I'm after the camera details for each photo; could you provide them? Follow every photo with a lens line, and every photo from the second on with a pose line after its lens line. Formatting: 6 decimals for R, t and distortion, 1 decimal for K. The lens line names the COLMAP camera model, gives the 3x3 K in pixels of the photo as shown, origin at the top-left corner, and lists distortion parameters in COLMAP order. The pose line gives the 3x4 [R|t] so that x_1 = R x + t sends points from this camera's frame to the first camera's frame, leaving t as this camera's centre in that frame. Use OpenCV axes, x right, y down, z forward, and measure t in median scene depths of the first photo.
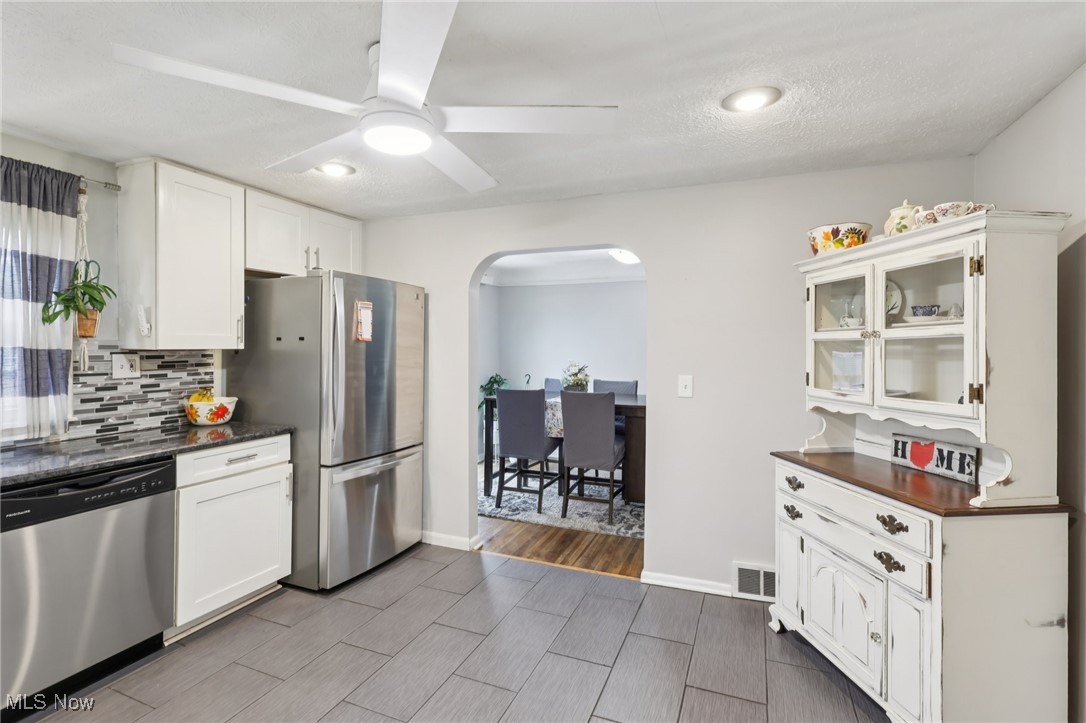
lens RADIAL K [[518.5, 0, 544.2], [0, 518.5, 355.0], [0, 0, 1]] dist [-0.000138, 0.001151]
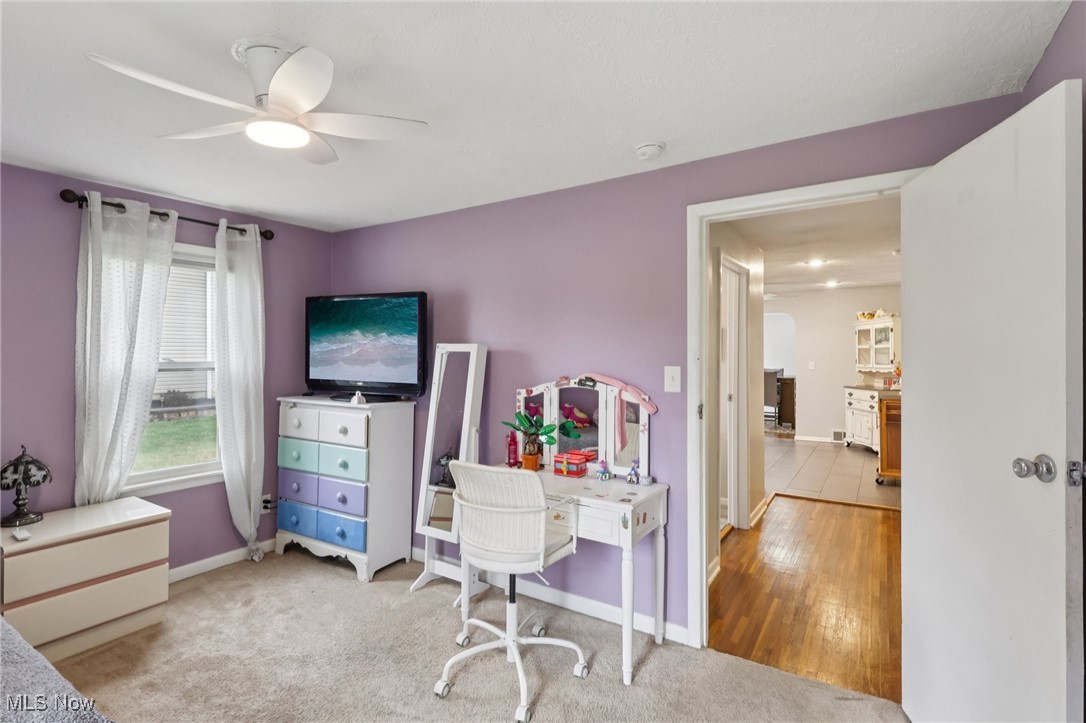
lens RADIAL K [[518.5, 0, 544.2], [0, 518.5, 355.0], [0, 0, 1]] dist [-0.000138, 0.001151]
pose [[0.980195, -0.004884, -0.197975, -0.734935], [0.002048, 0.999892, -0.014523, 0.055198], [0.198025, 0.013830, 0.980099, -2.528088]]
